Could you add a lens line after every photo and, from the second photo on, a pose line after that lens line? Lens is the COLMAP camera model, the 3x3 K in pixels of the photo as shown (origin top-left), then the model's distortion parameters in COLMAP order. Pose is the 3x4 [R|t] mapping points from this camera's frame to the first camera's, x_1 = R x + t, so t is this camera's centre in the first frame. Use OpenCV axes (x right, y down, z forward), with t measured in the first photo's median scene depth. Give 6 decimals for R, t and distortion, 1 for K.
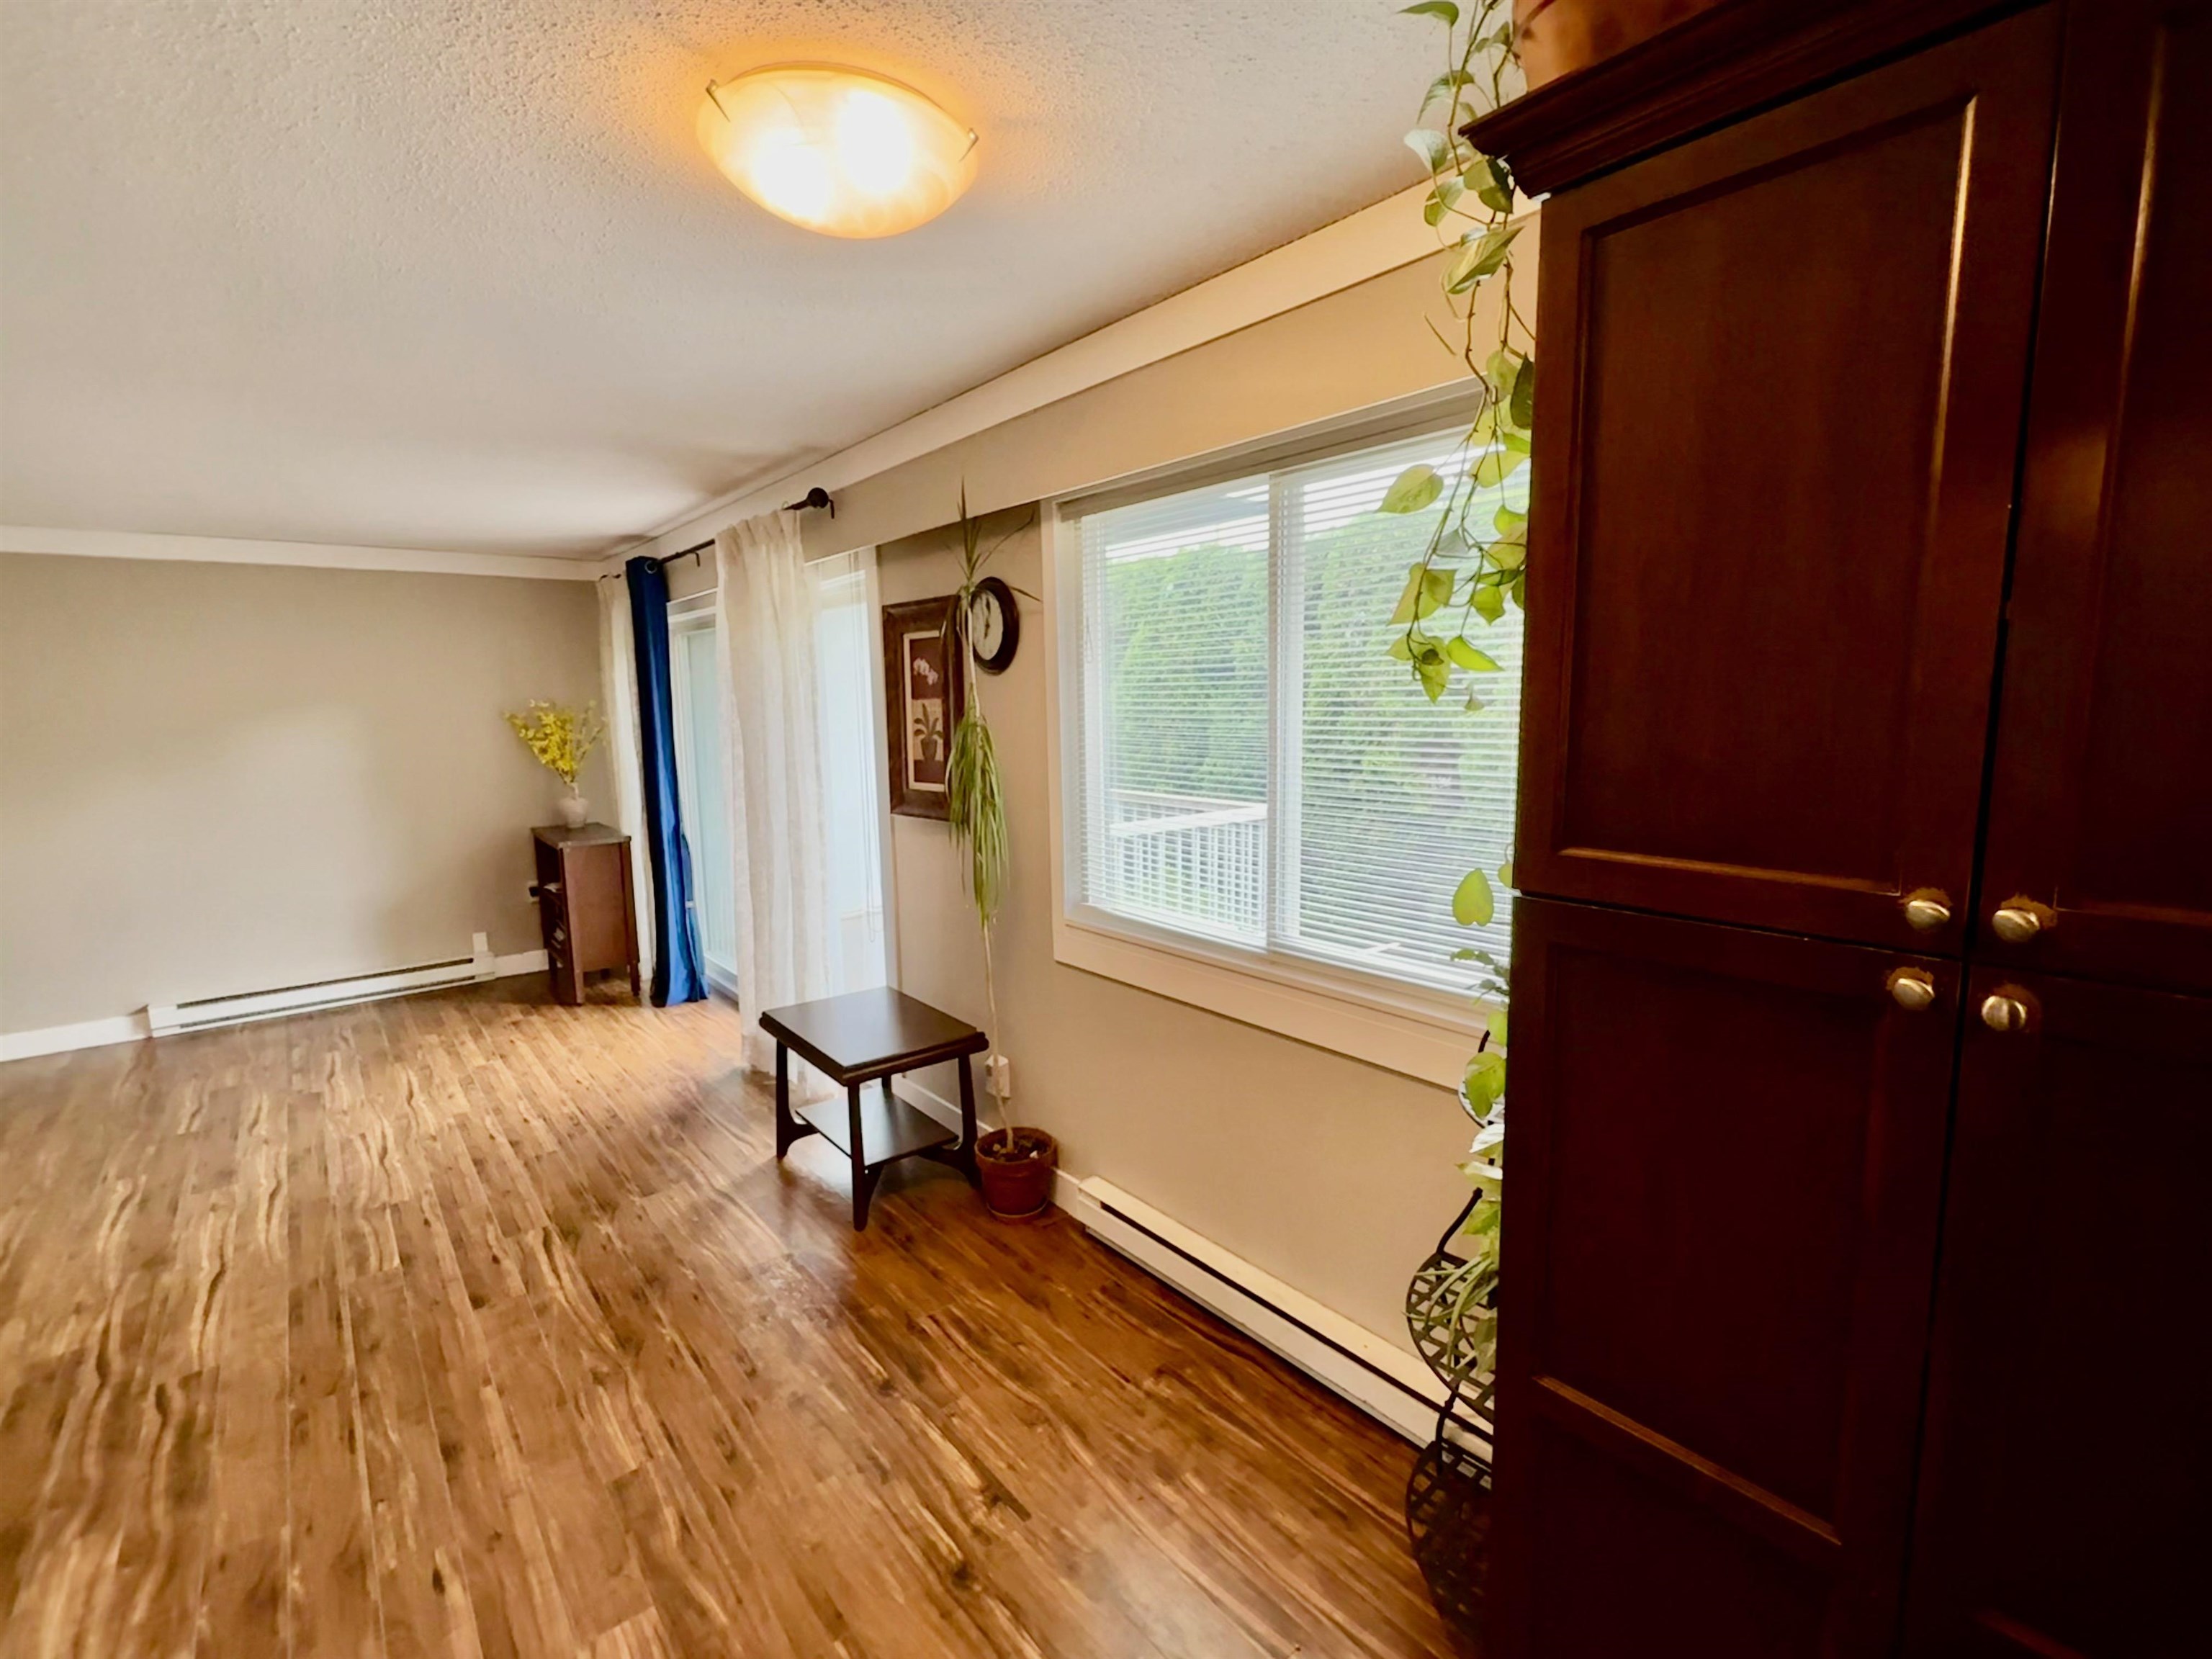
lens RADIAL K [[995.0, 0, 1107.6], [0, 995.0, 827.5], [0, 0, 1]] dist [-0.001445, 0.001337]
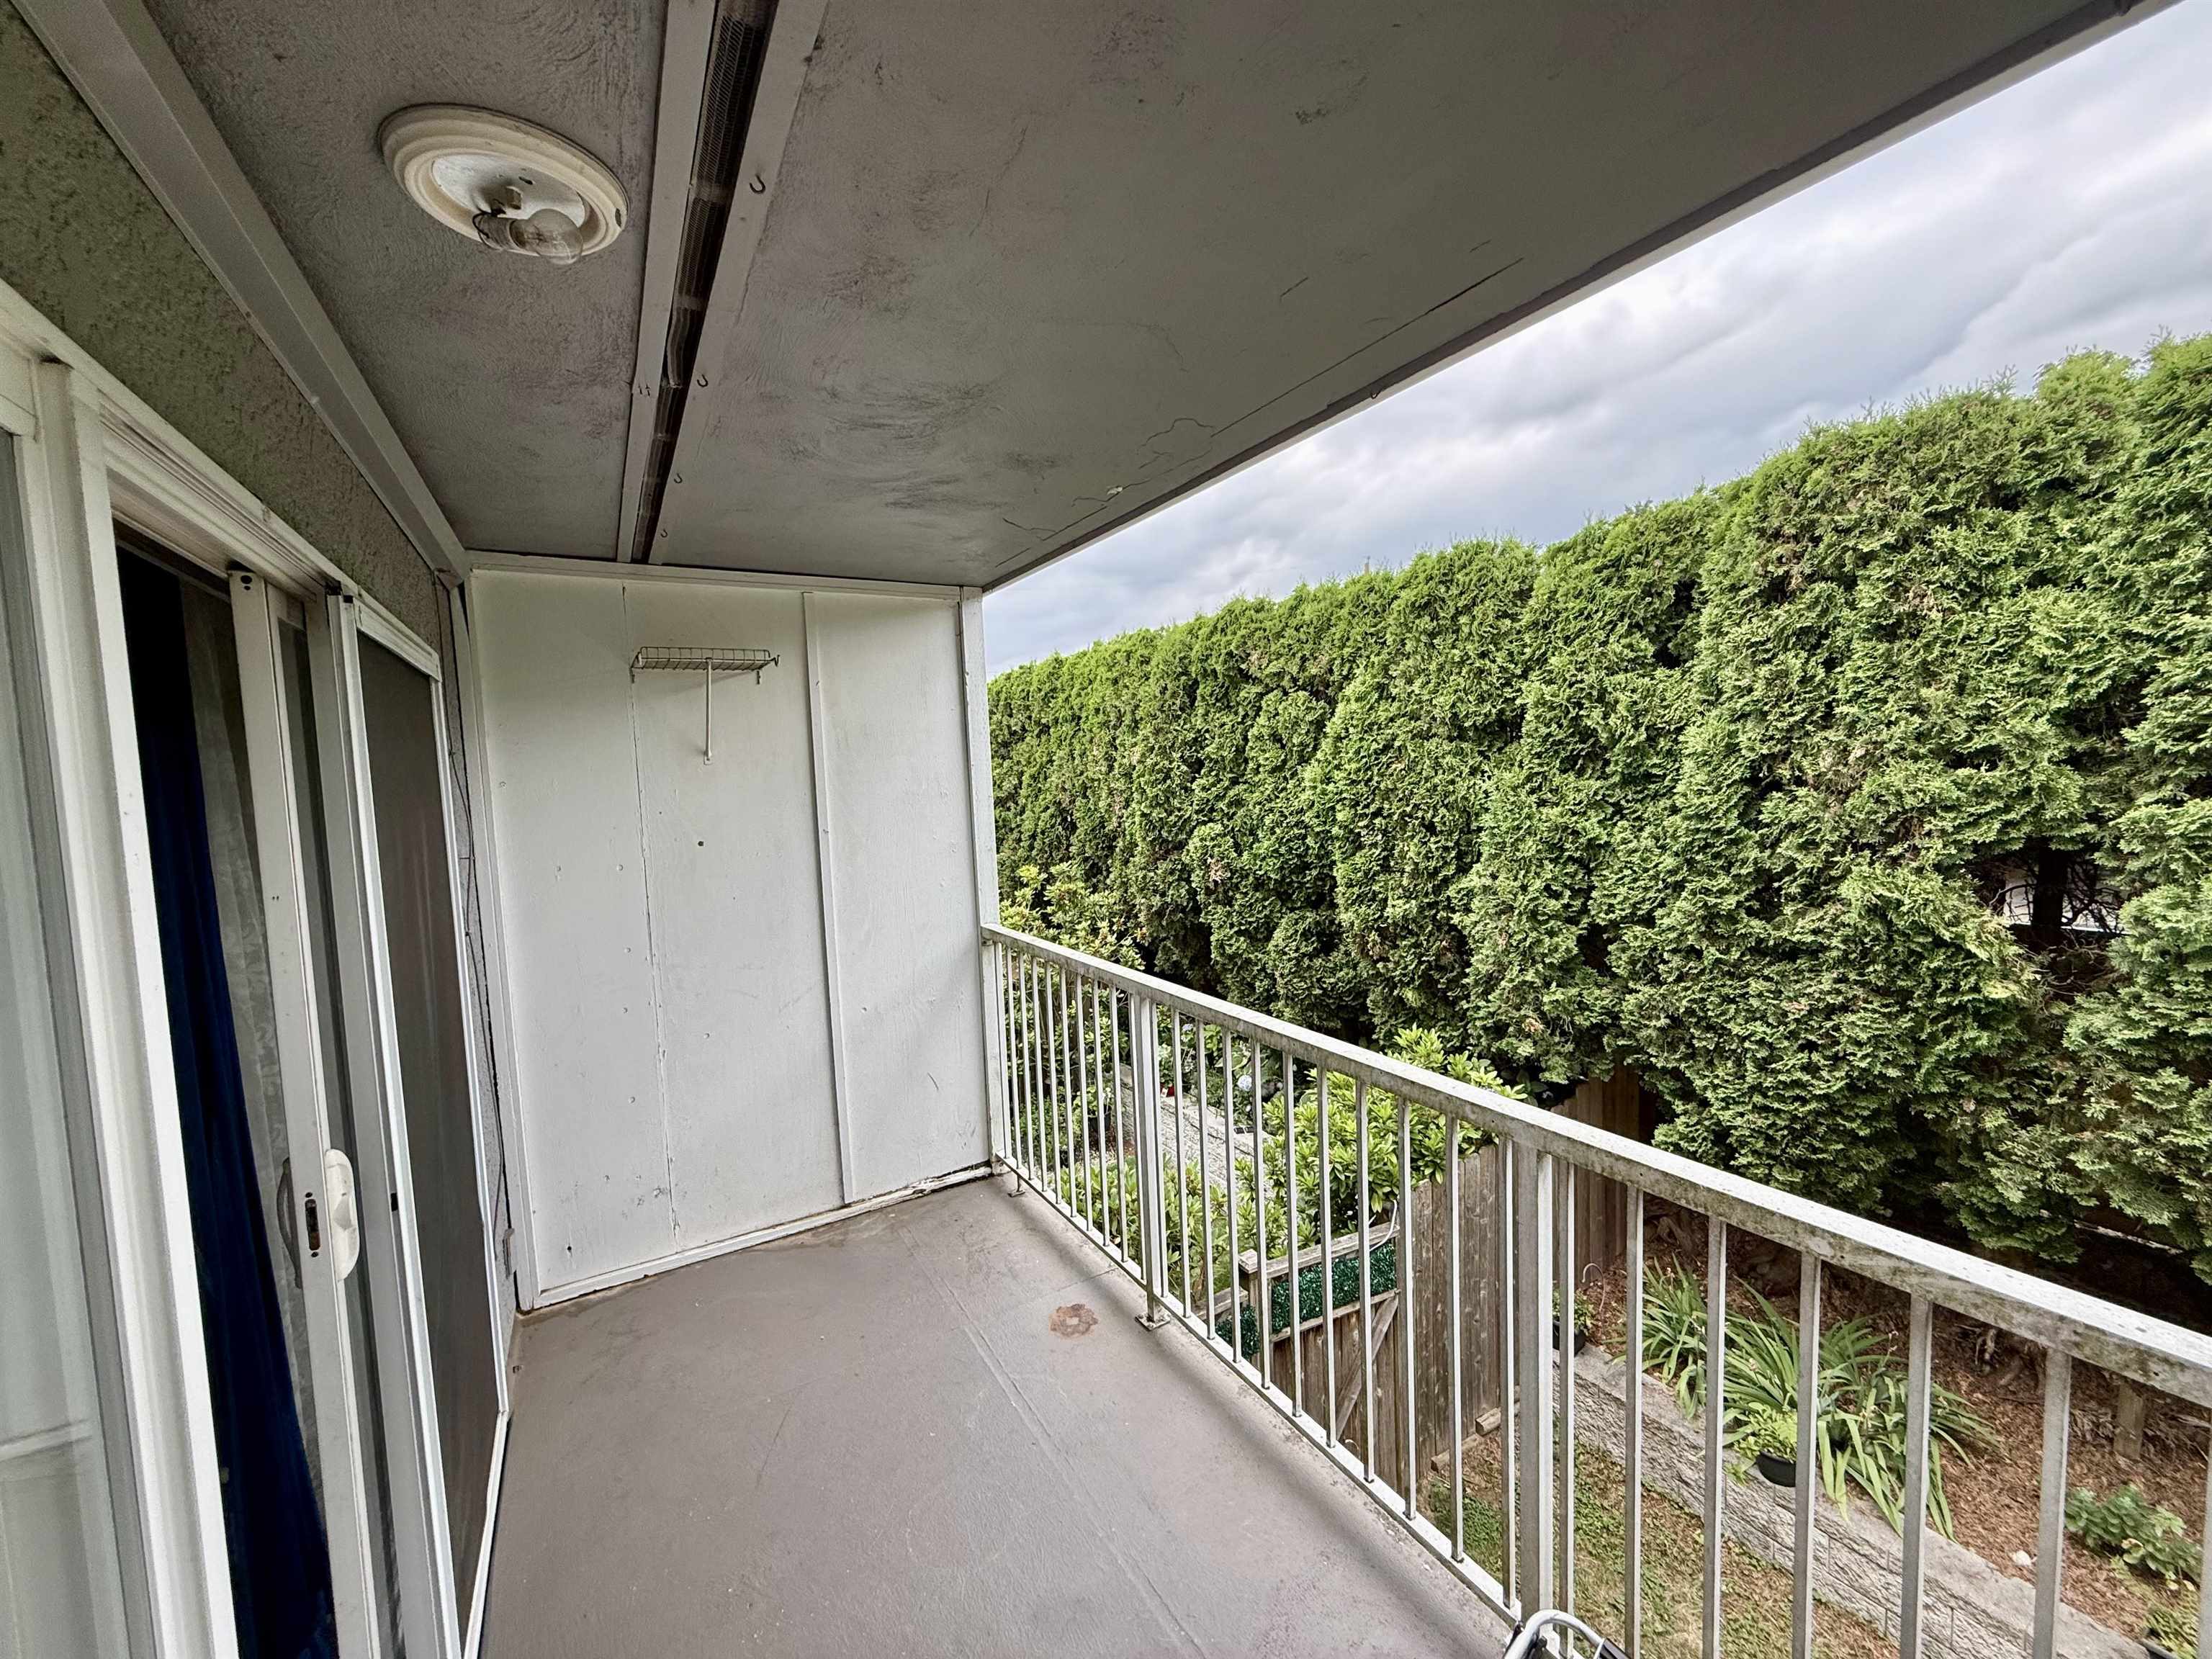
lens RADIAL K [[882.6, 0, 1105.6], [0, 882.6, 829.7], [0, 0, 1]] dist [-0.001052, 0.000551]
pose [[0.987063, -0.013280, -0.159780, -0.150080], [0.003779, 0.998214, -0.059621, -0.189905], [0.160286, 0.058245, 0.985351, 1.257823]]
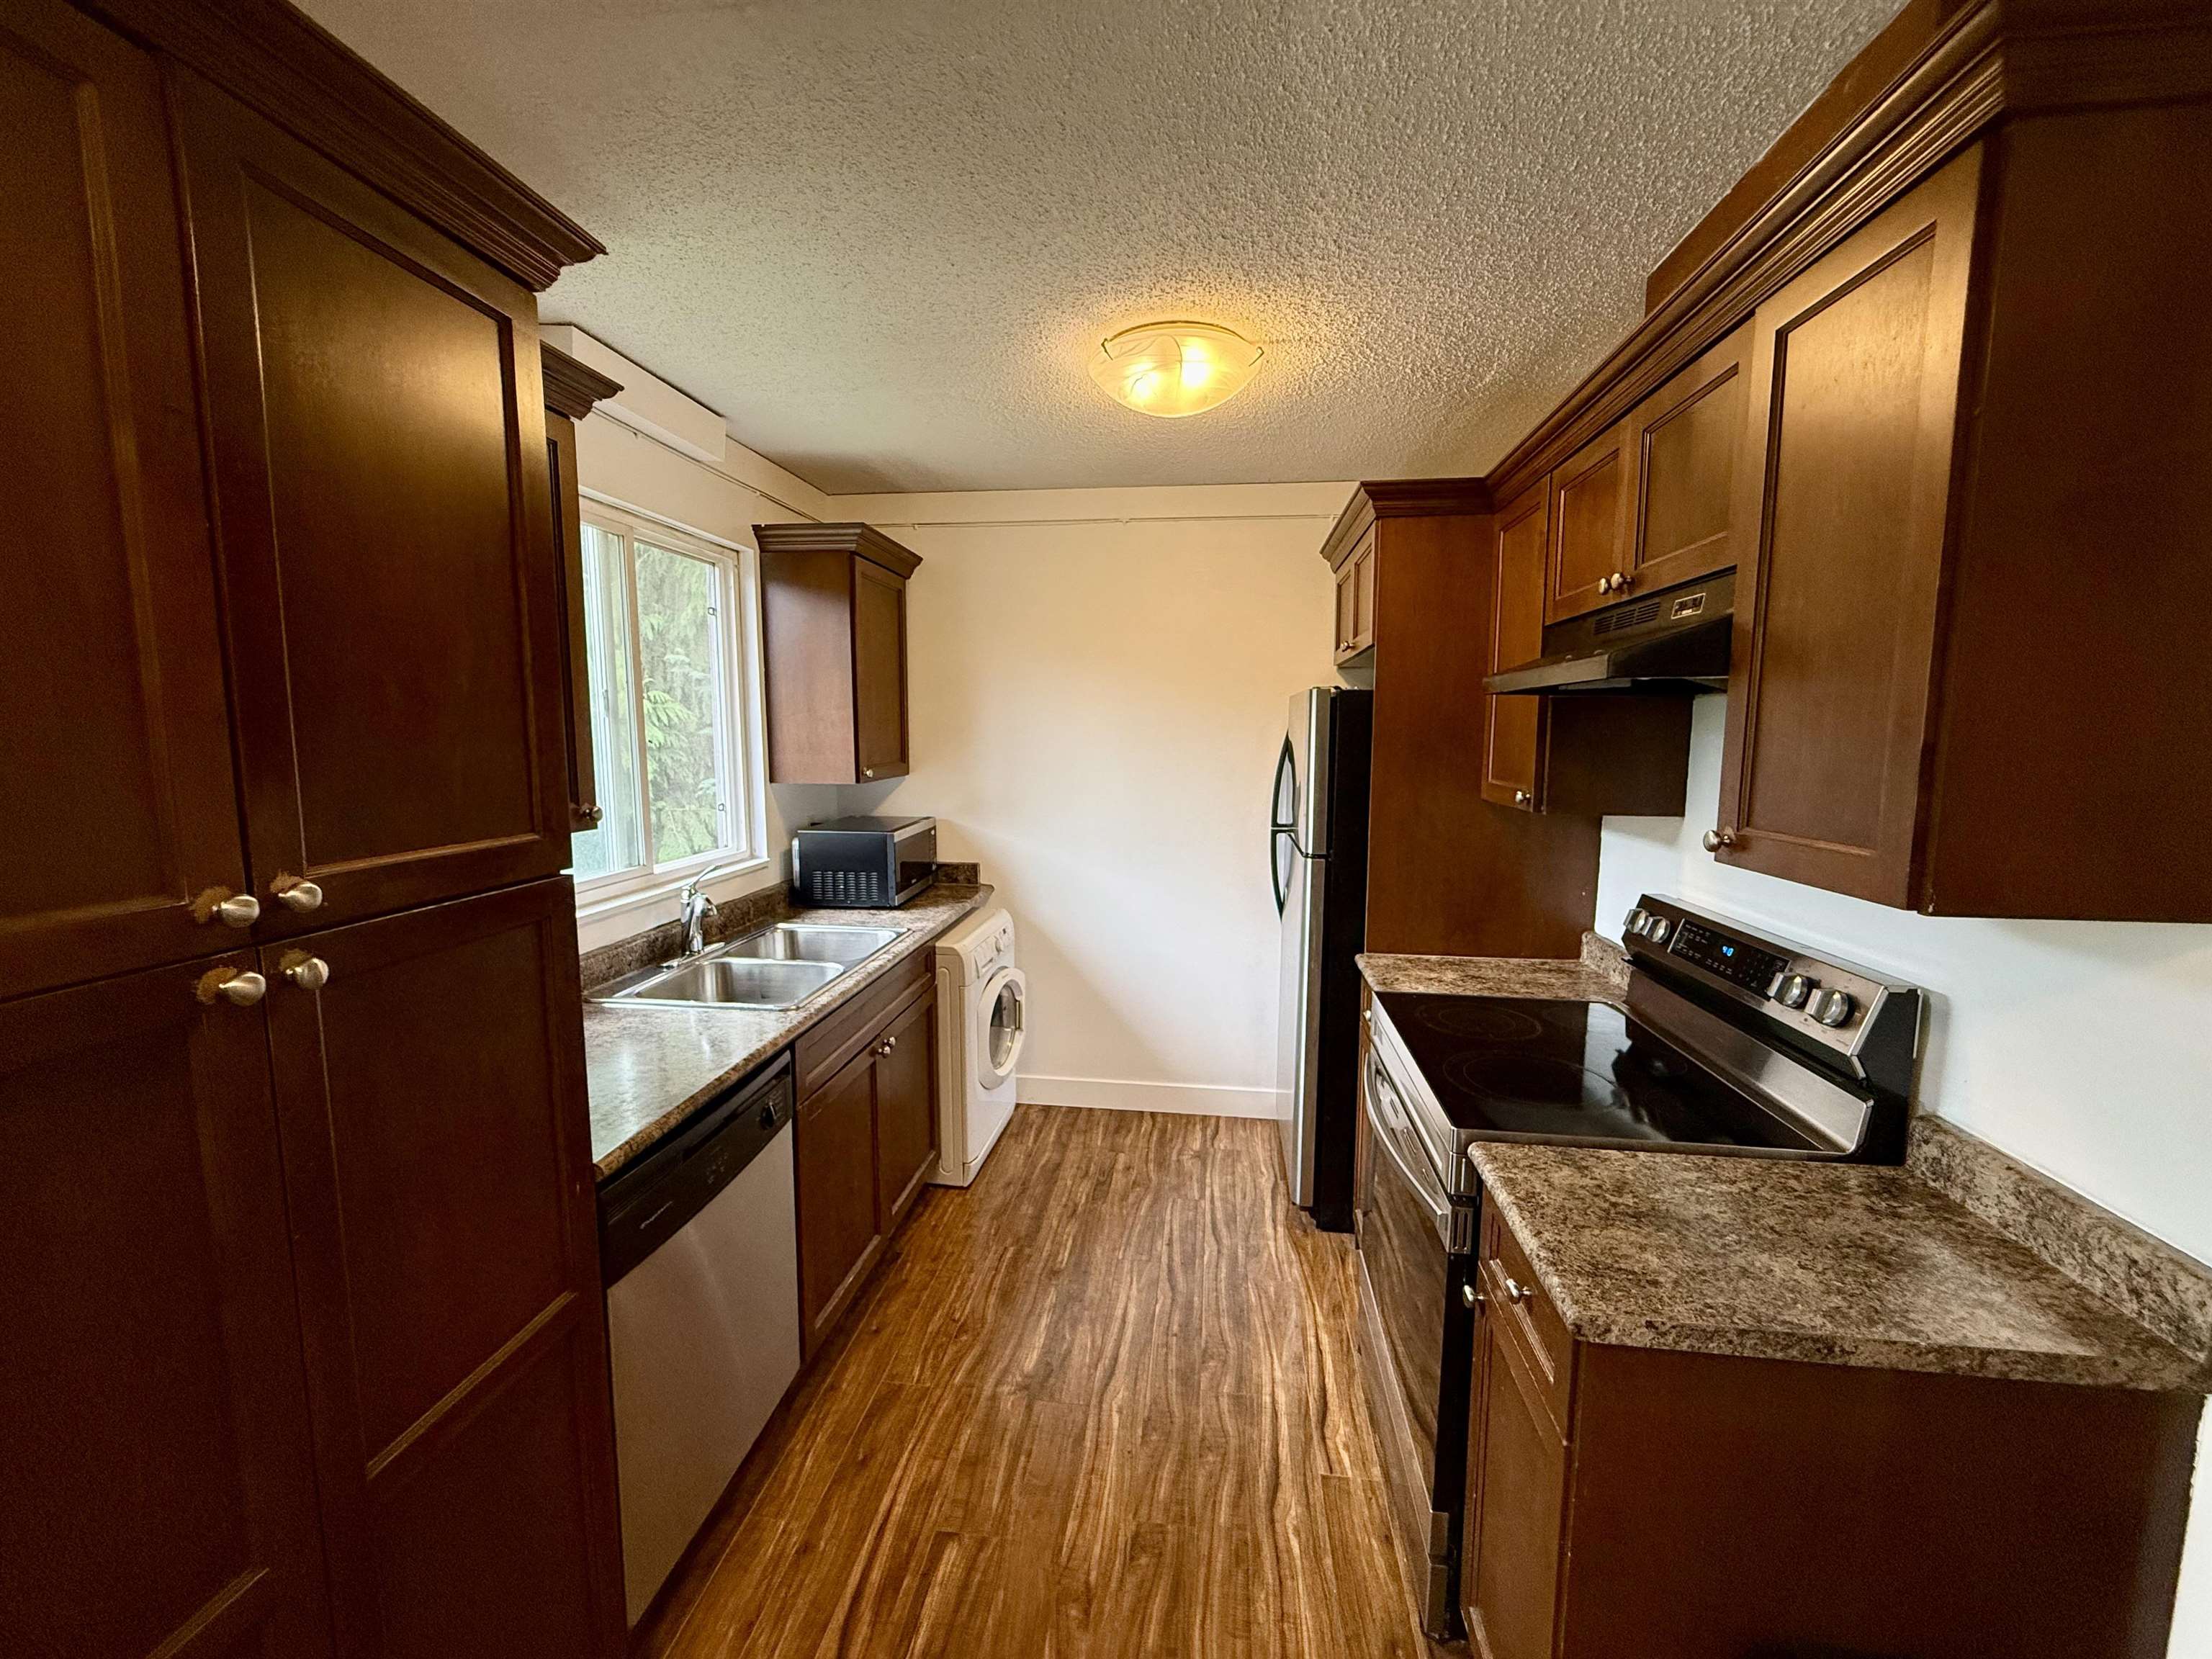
lens RADIAL K [[882.6, 0, 1101.1], [0, 882.6, 827.2], [0, 0, 1]] dist [-0.001052, 0.000551]
pose [[-0.684551, -0.066157, 0.725957, -0.125500], [0.108293, 0.975594, 0.191023, -0.020798], [-0.720876, 0.209381, -0.660679, 0.260130]]
